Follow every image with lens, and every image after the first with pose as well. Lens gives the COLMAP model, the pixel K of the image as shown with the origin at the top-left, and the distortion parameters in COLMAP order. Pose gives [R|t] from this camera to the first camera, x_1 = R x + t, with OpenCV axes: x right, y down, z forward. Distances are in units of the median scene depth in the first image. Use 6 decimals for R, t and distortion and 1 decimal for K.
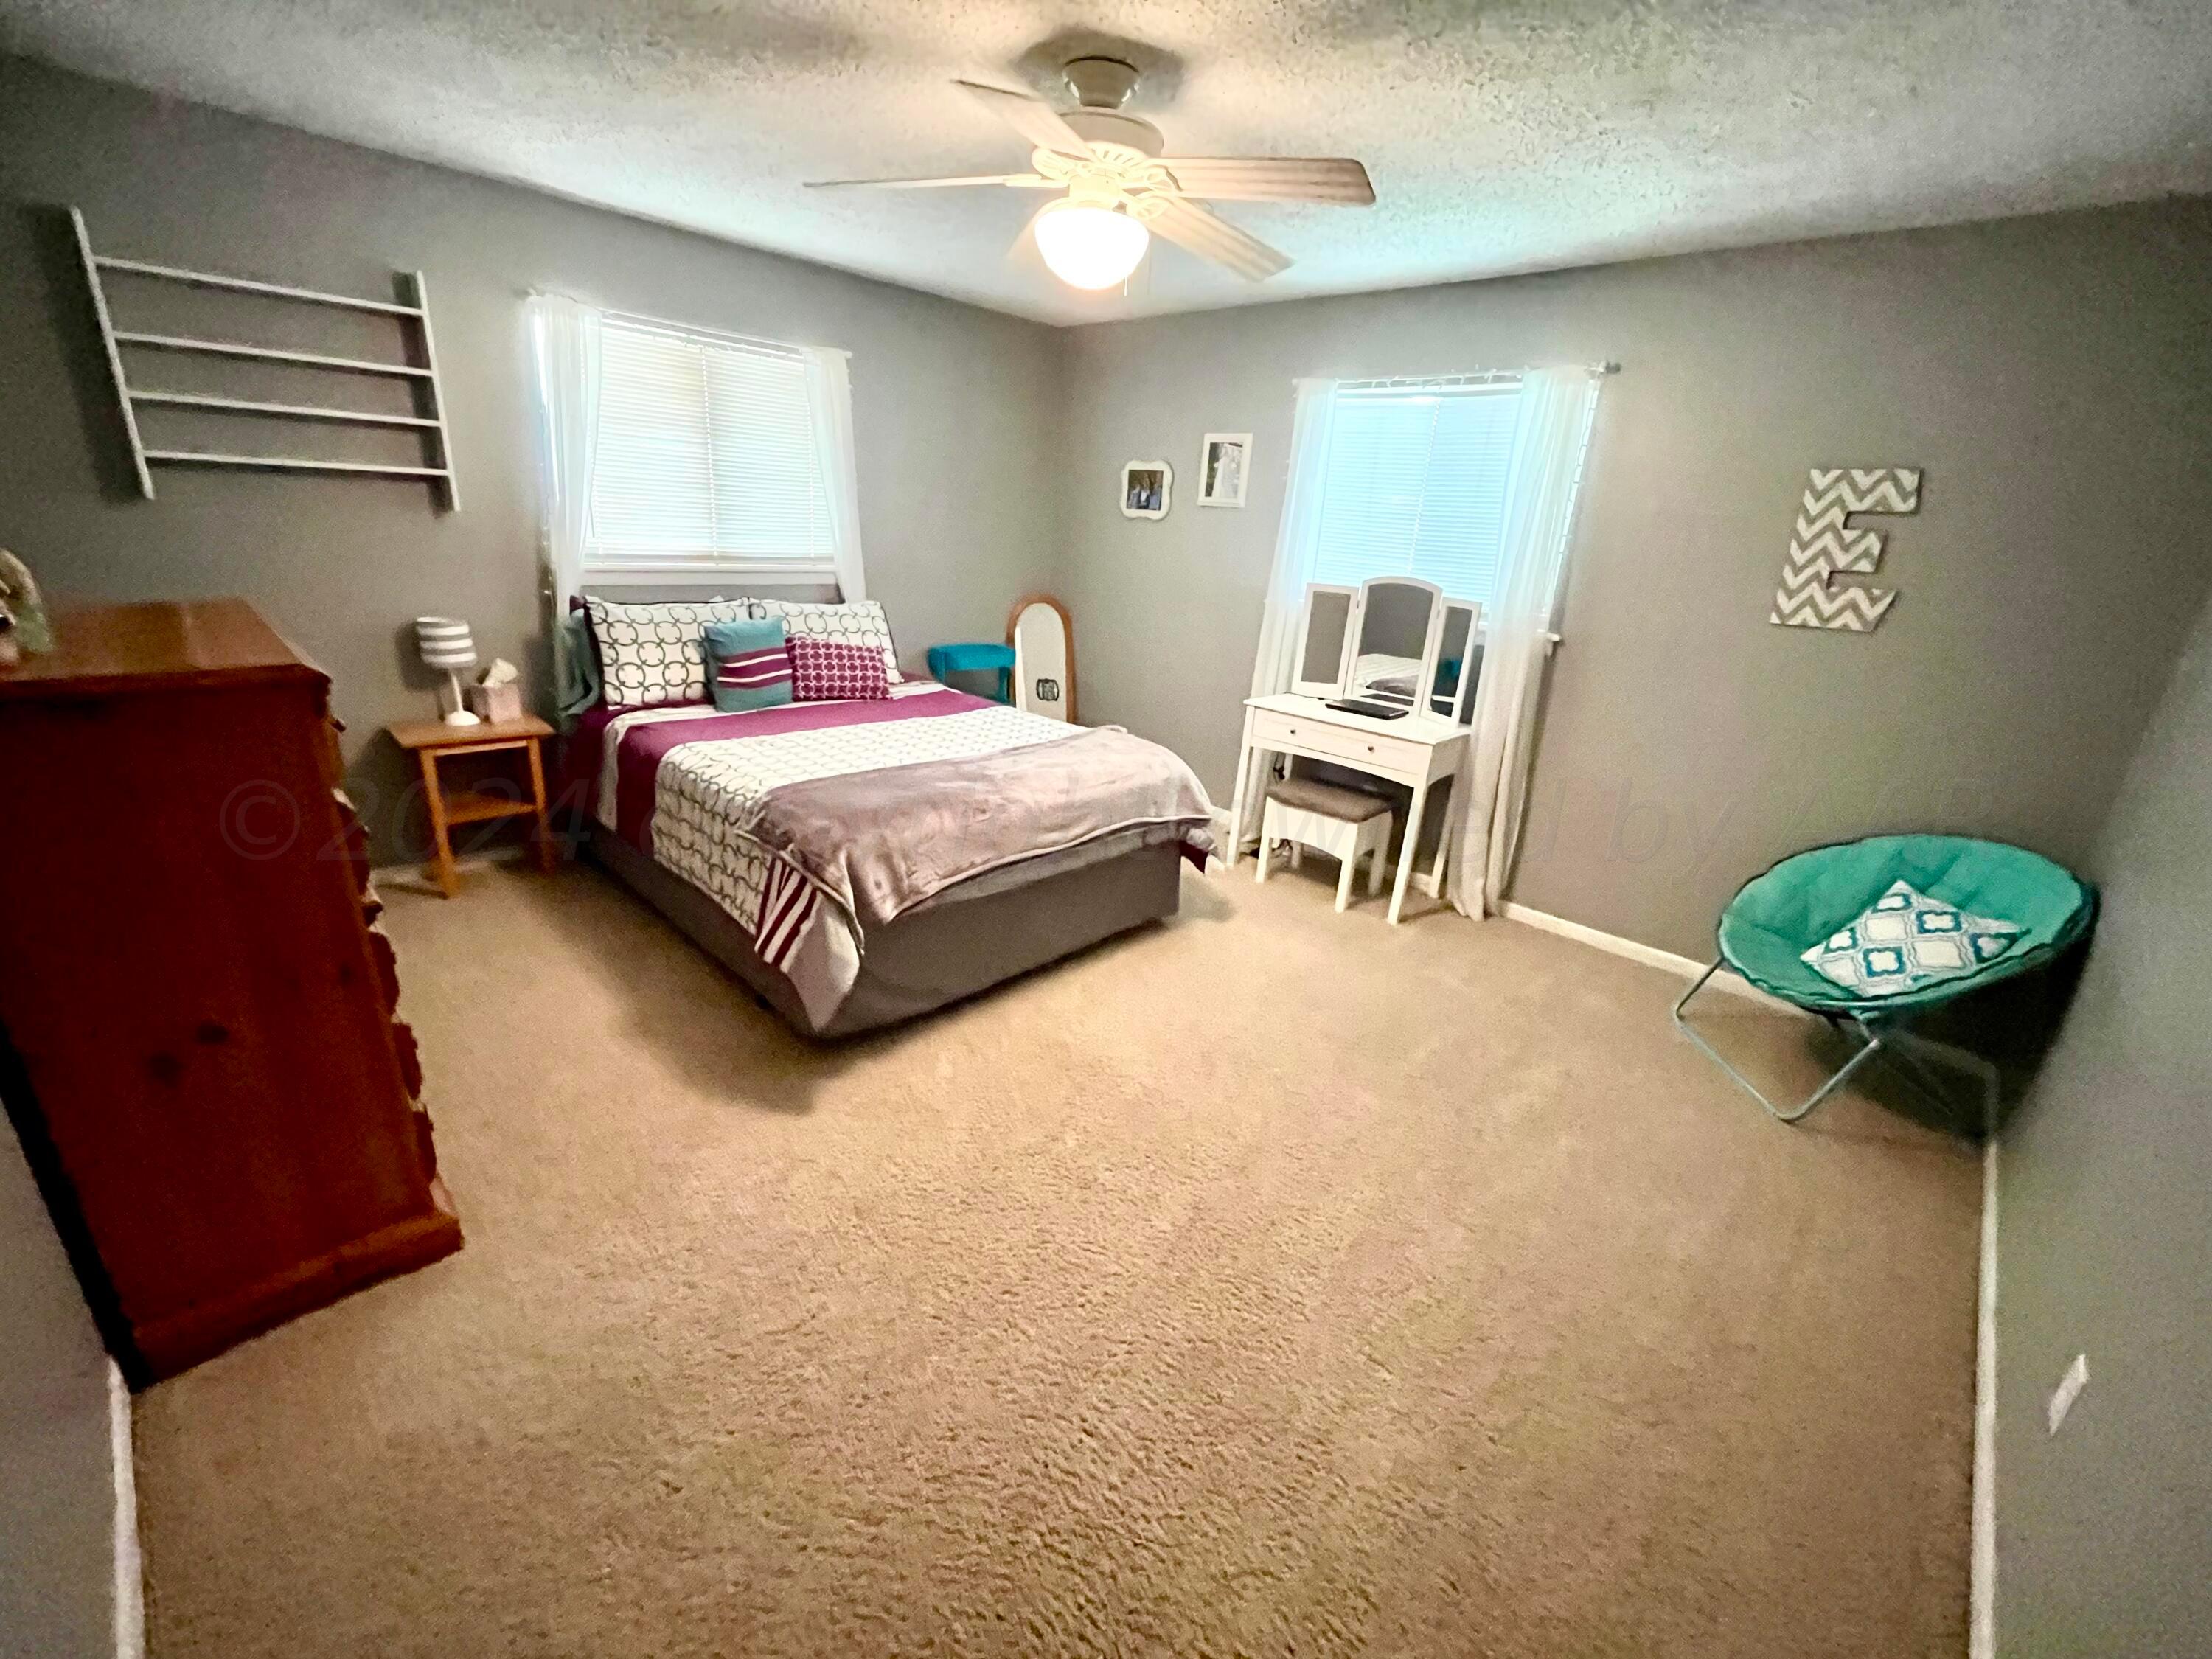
lens RADIAL K [[893.5, 0, 1105.6], [0, 893.5, 832.4], [0, 0, 1]] dist [0.002030, -0.003373]
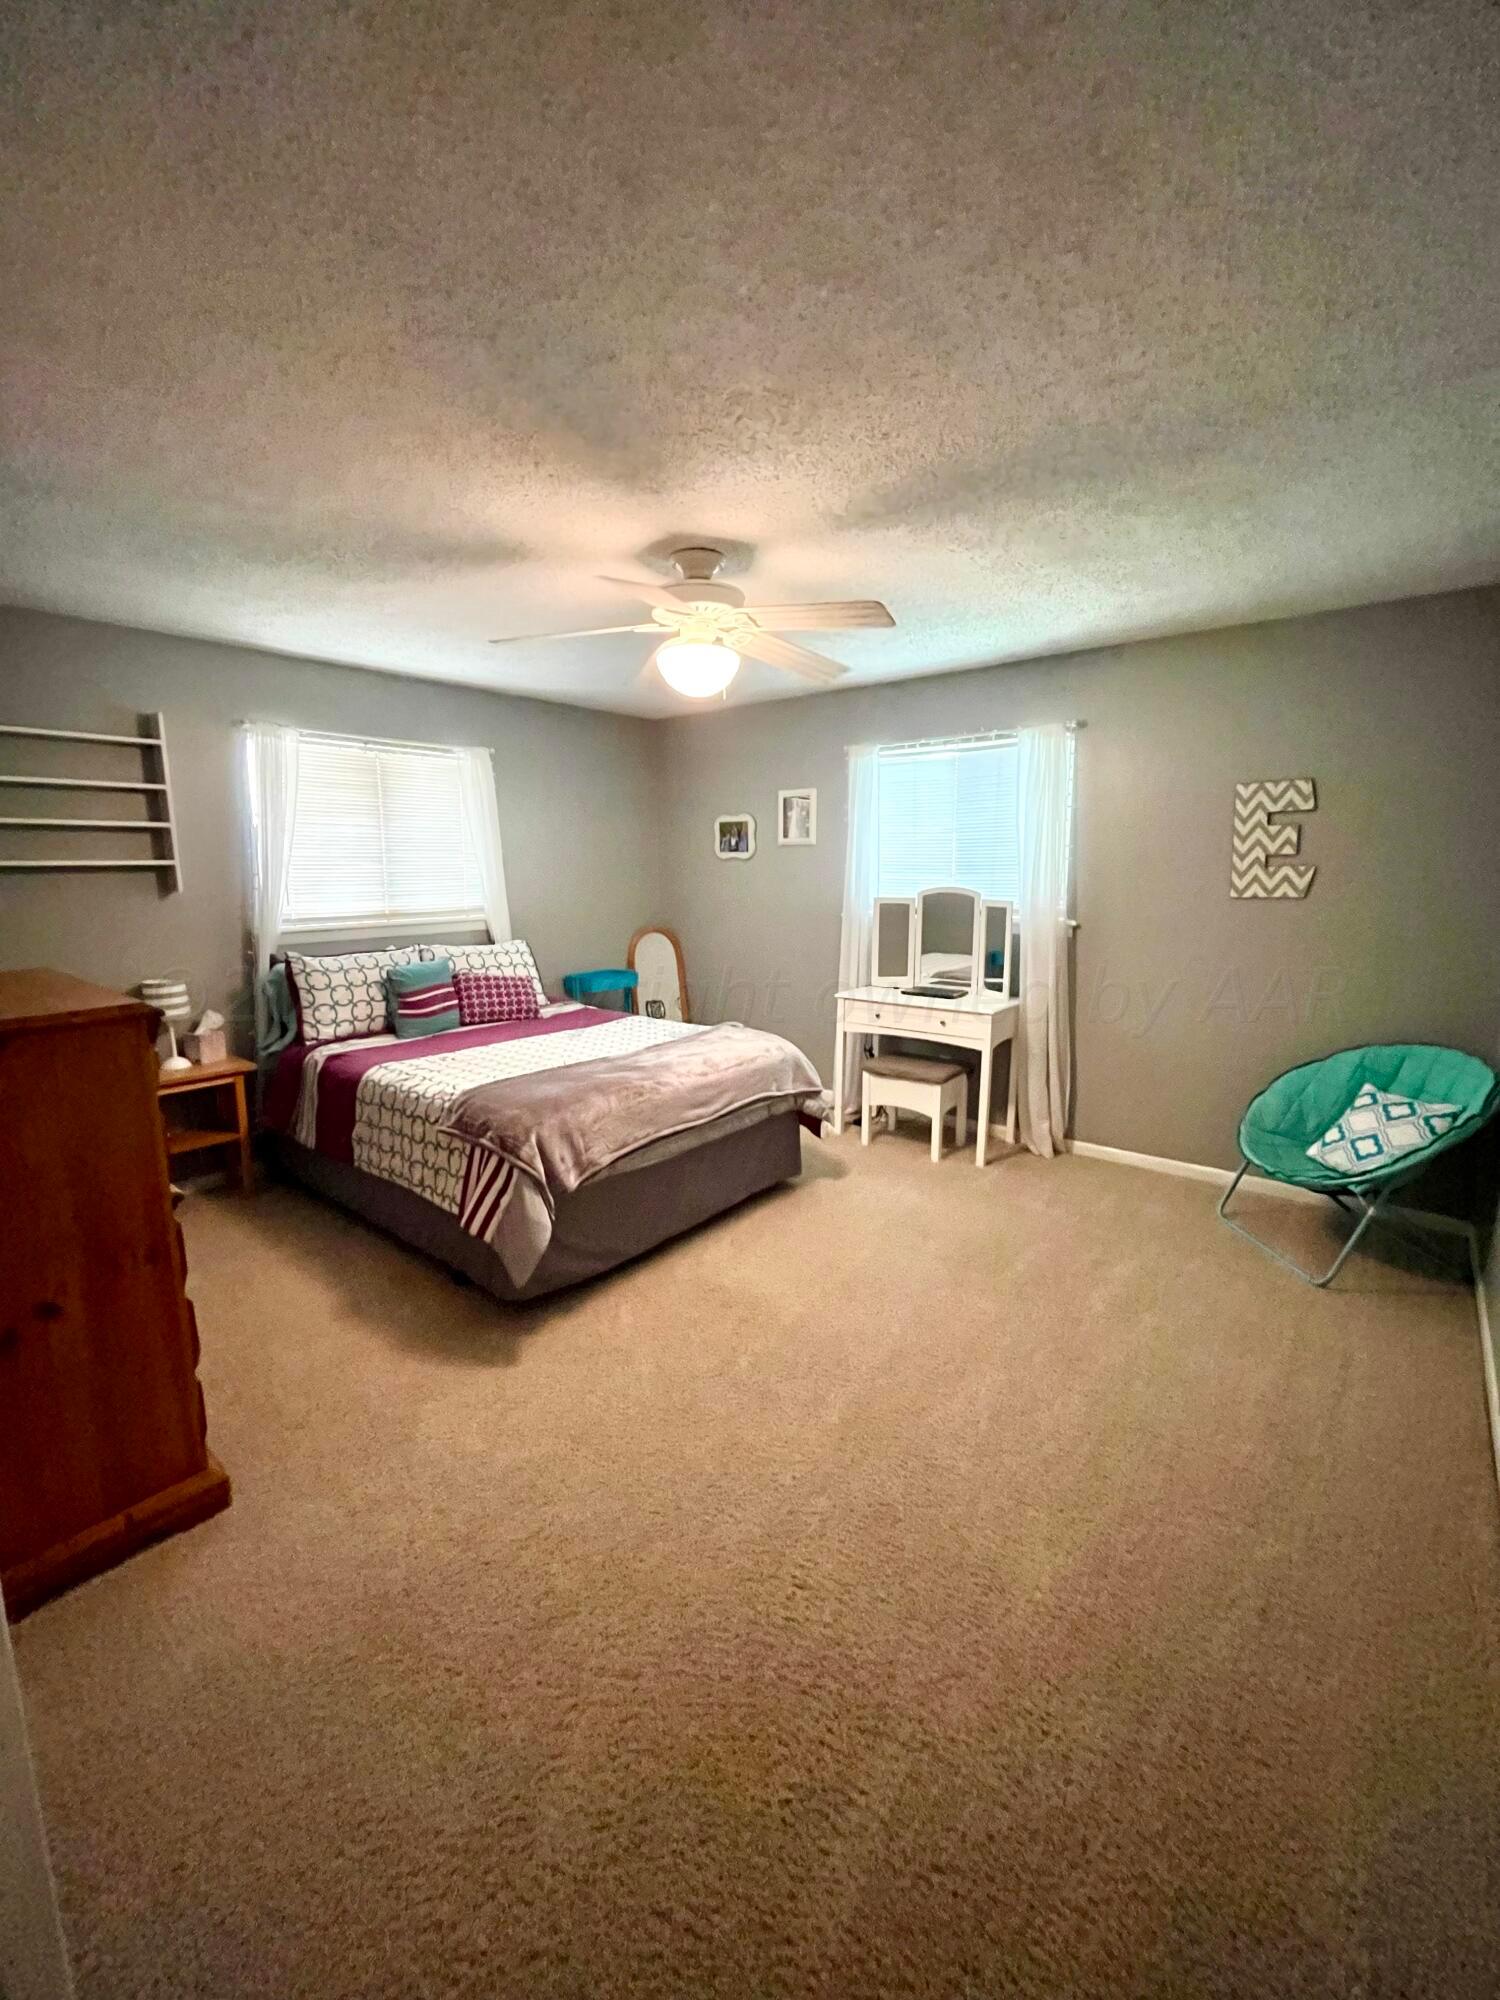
lens RADIAL K [[806.9, 0, 749.9], [0, 806.9, 997.6], [0, 0, 1]] dist [-0.001677, -0.000094]
pose [[0.993988, -0.085236, 0.068718, -0.046774], [0.095805, 0.980939, -0.169055, 0.040887], [-0.052999, 0.174622, 0.983208, -0.094730]]
